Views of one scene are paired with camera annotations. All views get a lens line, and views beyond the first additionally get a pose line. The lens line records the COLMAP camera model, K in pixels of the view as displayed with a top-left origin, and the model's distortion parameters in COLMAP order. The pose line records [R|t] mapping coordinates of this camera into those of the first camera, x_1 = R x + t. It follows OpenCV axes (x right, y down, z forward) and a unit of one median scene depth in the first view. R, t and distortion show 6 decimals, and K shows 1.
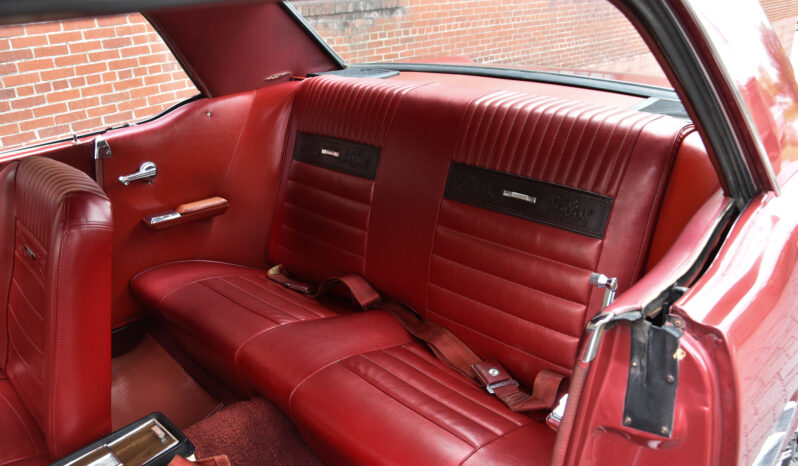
lens RADIAL K [[627.5, 0, 401.5], [0, 627.5, 241.6], [0, 0, 1]] dist [-0.107257, 0.014687]
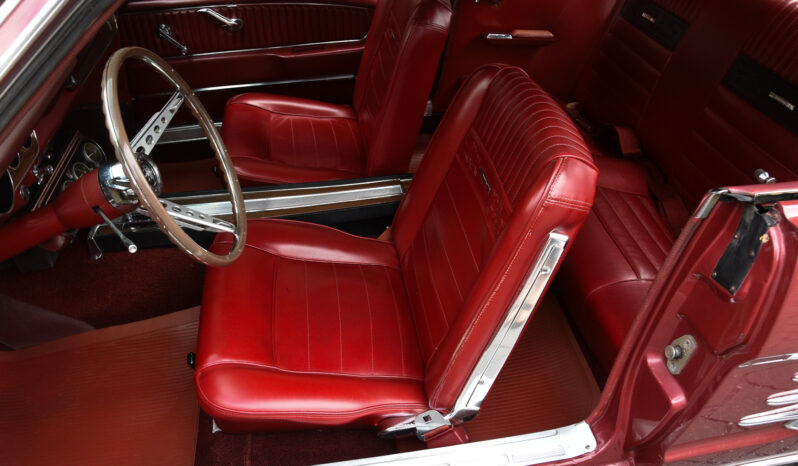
lens RADIAL K [[627.5, 0, 398.9], [0, 627.5, 237.1], [0, 0, 1]] dist [-0.107257, 0.014687]
pose [[0.805484, 0.386712, -0.449053, 0.208198], [-0.264438, 0.912666, 0.311630, -0.005639], [0.530346, -0.132266, 0.837400, -0.244975]]
